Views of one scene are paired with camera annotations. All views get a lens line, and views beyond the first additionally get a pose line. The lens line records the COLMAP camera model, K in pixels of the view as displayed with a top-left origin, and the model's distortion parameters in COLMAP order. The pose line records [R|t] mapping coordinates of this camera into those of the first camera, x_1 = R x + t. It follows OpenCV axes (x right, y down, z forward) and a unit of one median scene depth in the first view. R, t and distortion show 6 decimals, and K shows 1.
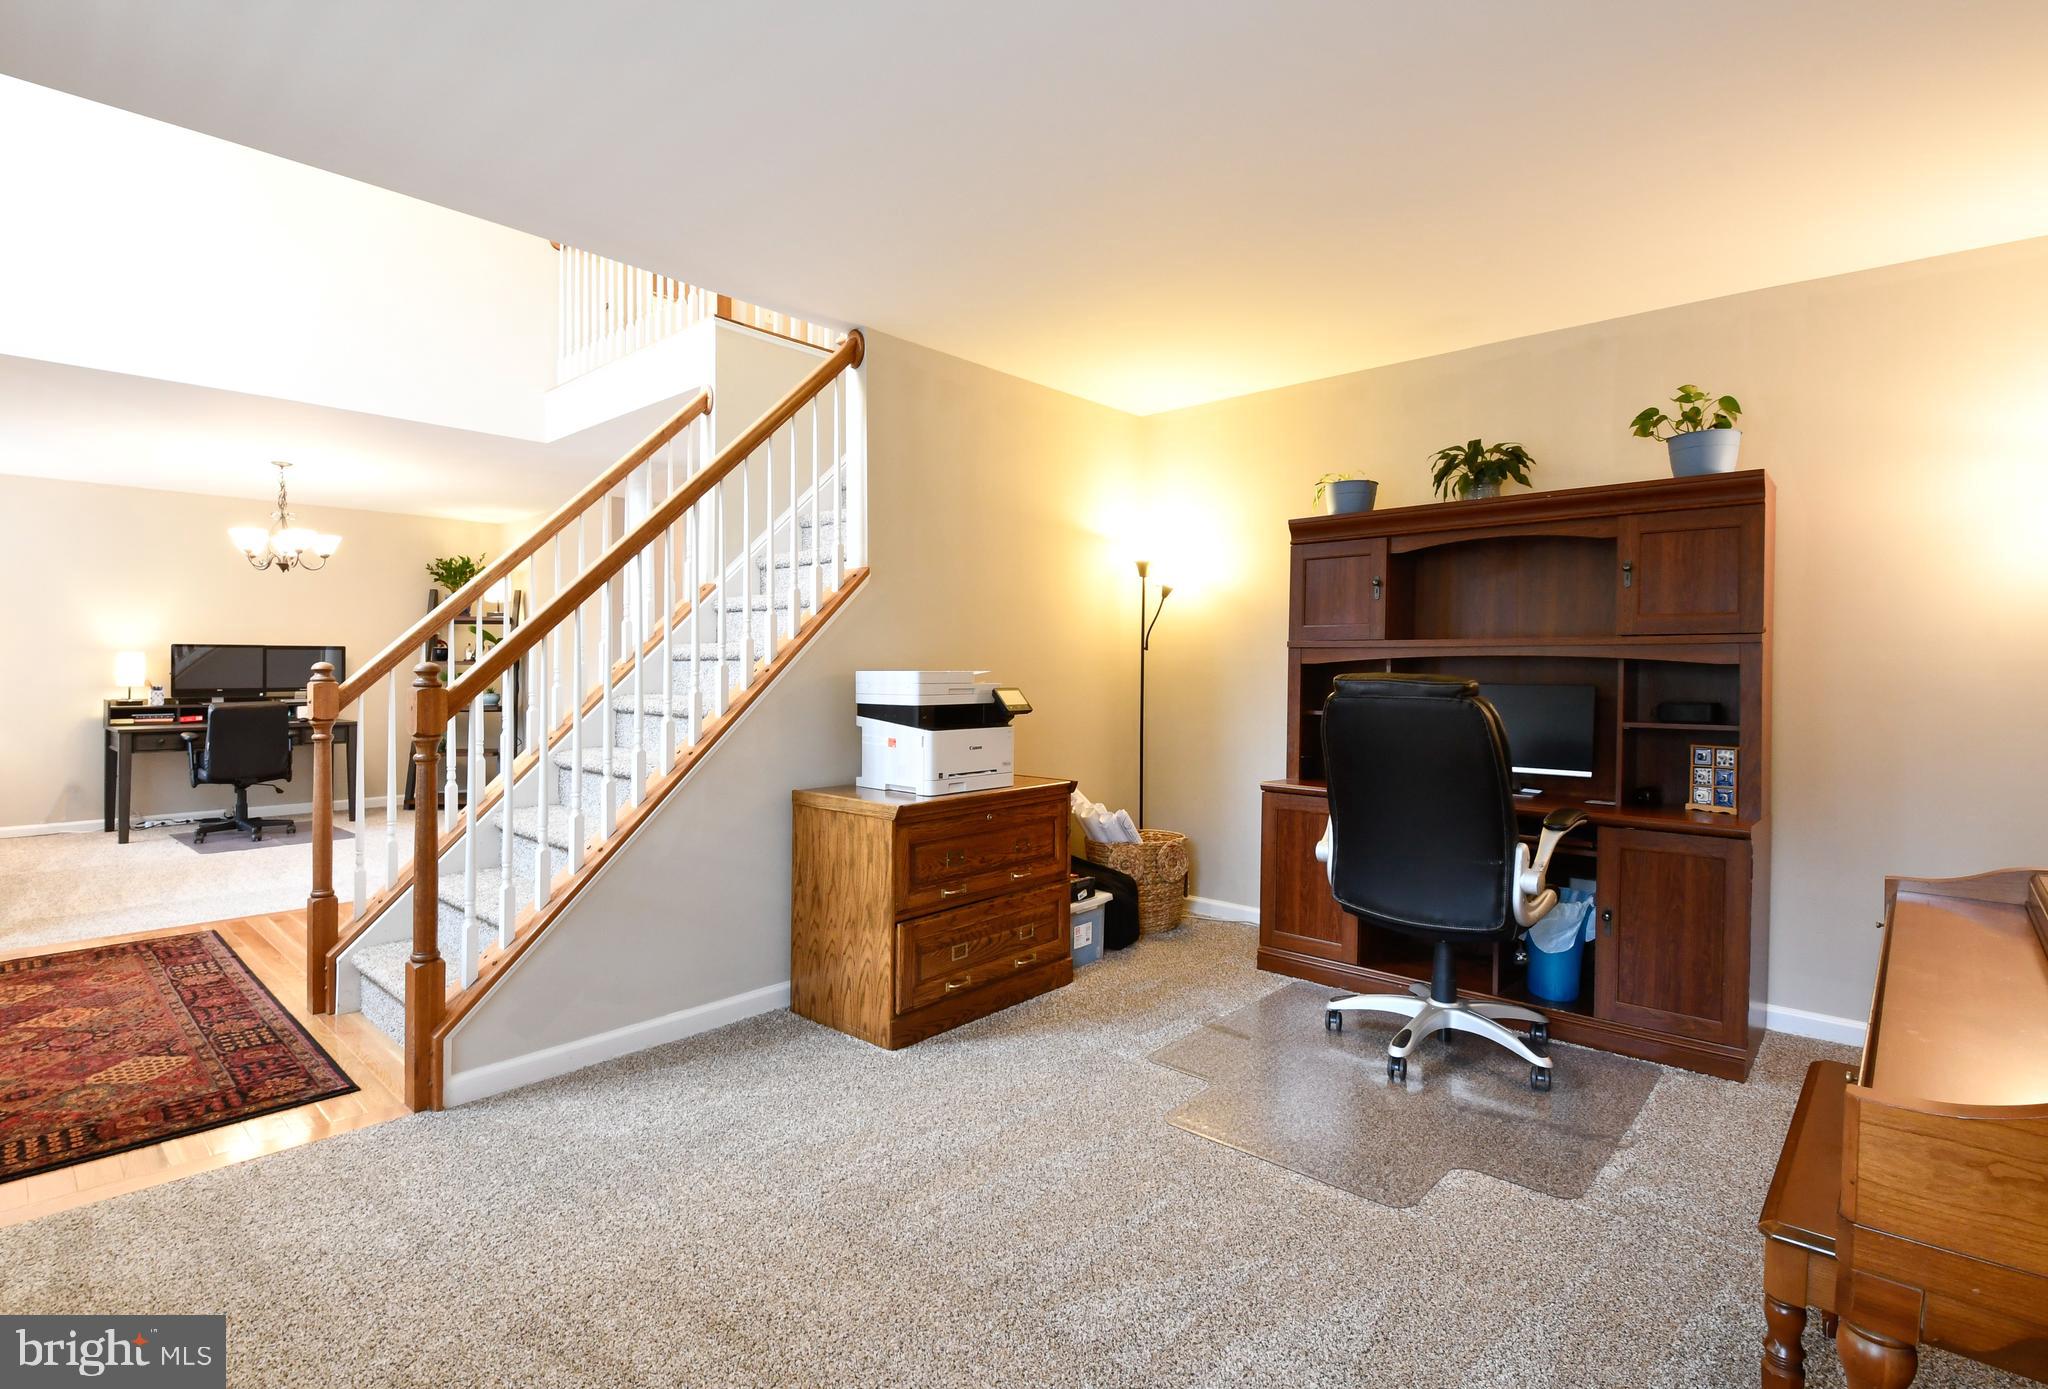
lens RADIAL K [[949.5, 0, 949.1], [0, 949.5, 700.5], [0, 0, 1]] dist [-0.013225, -0.000663]
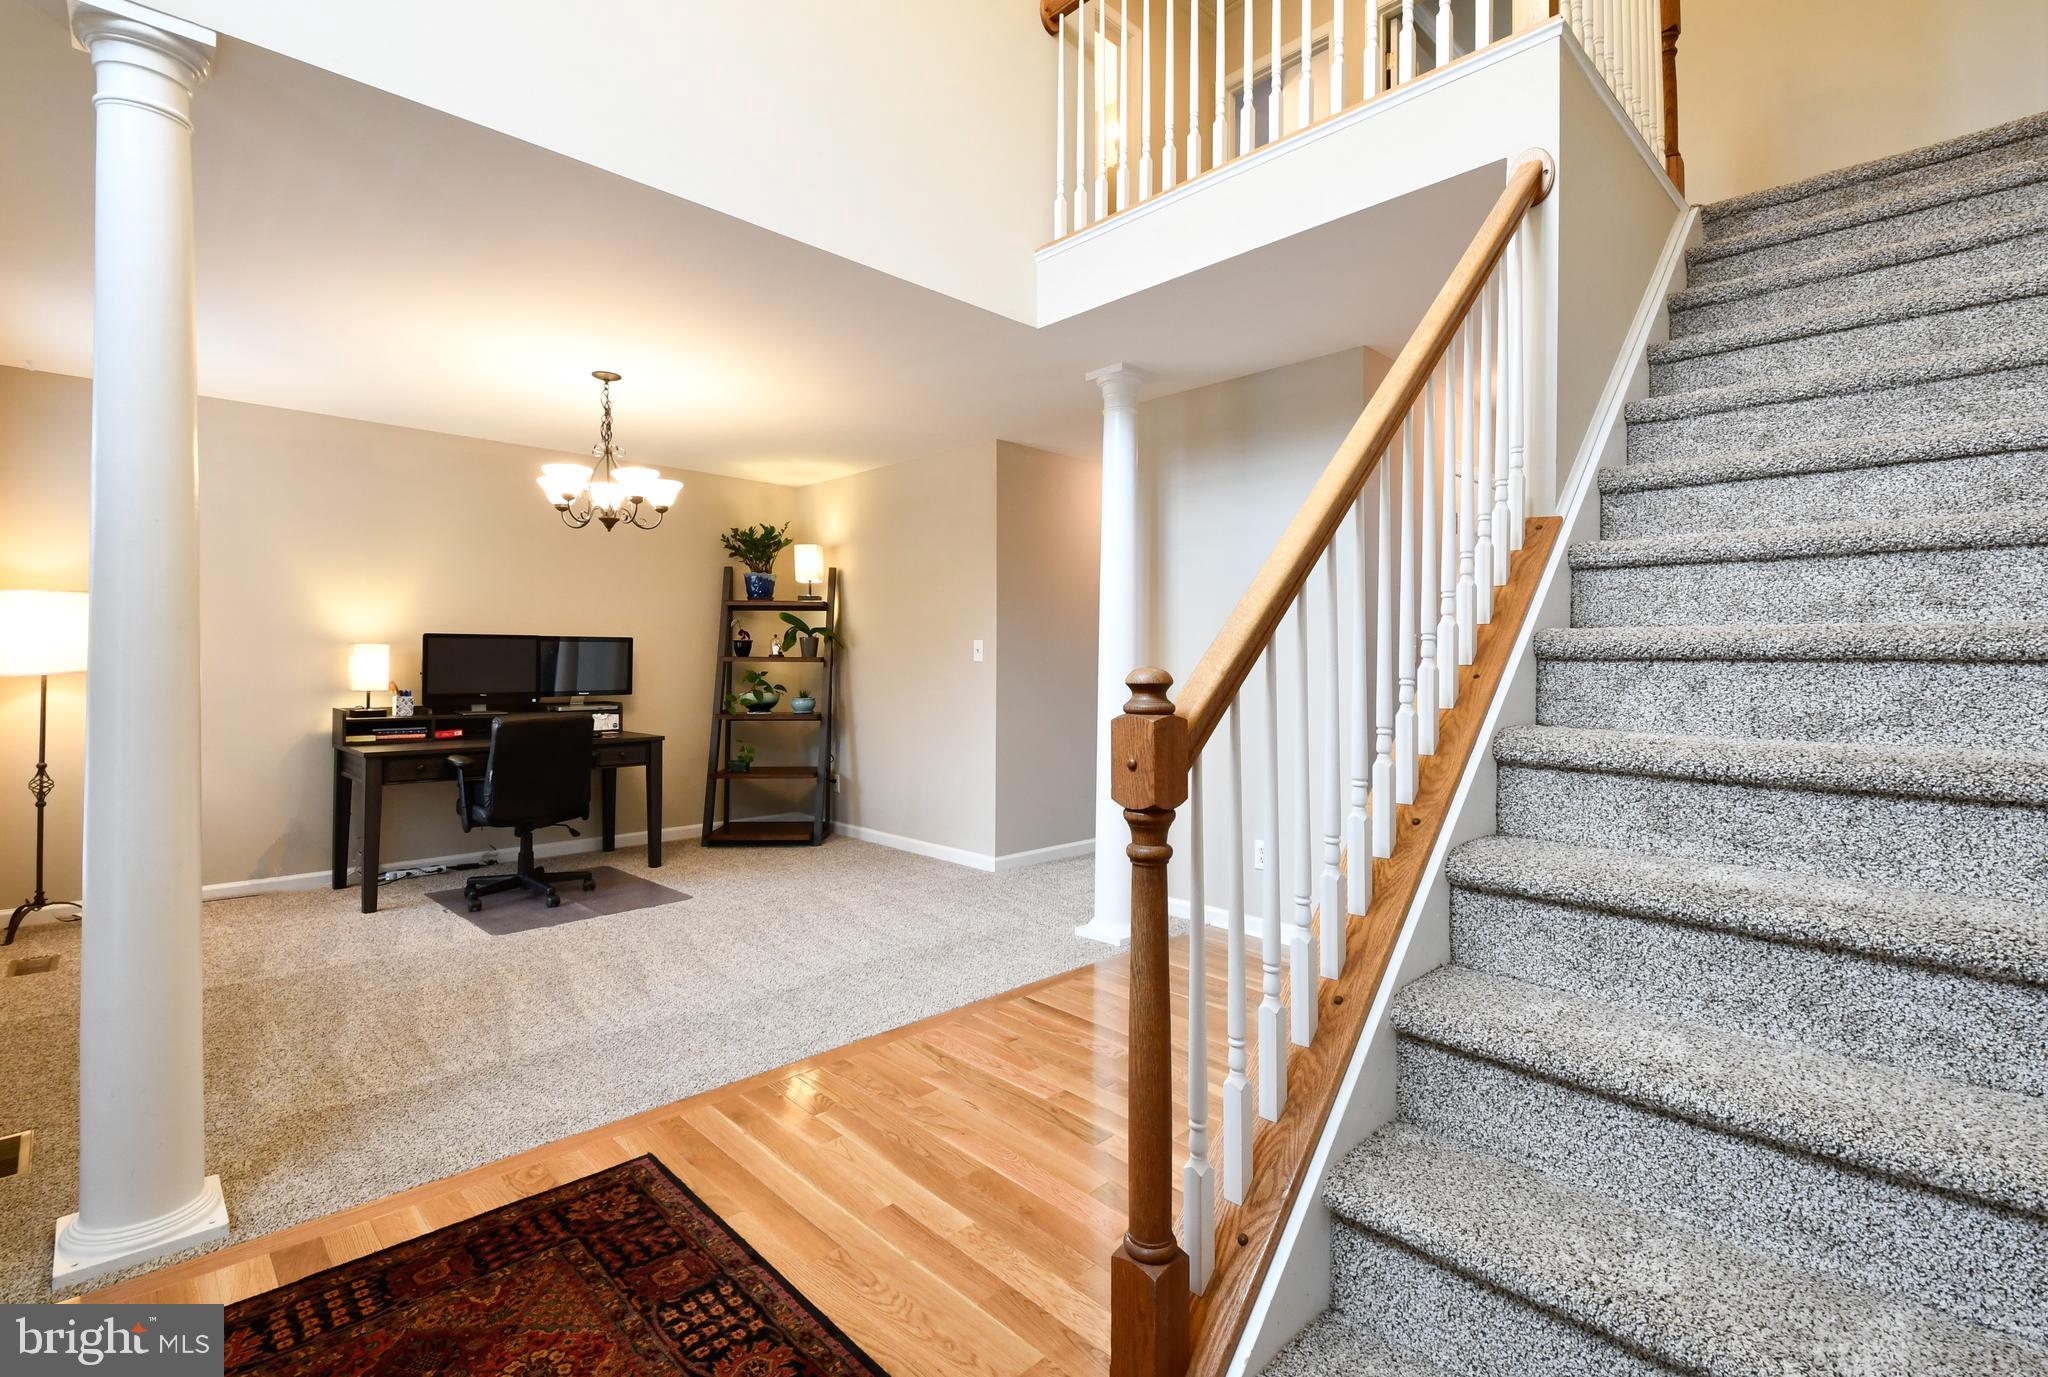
lens RADIAL K [[935.7, 0, 1024.0], [0, 935.7, 688.5], [0, 0, 1]] dist [0.039059, -0.026707]
pose [[0.999491, 0.003458, -0.031711, -0.368214], [-0.003729, 0.999957, -0.008468, -0.013271], [0.031681, 0.008582, 0.999461, 0.300147]]
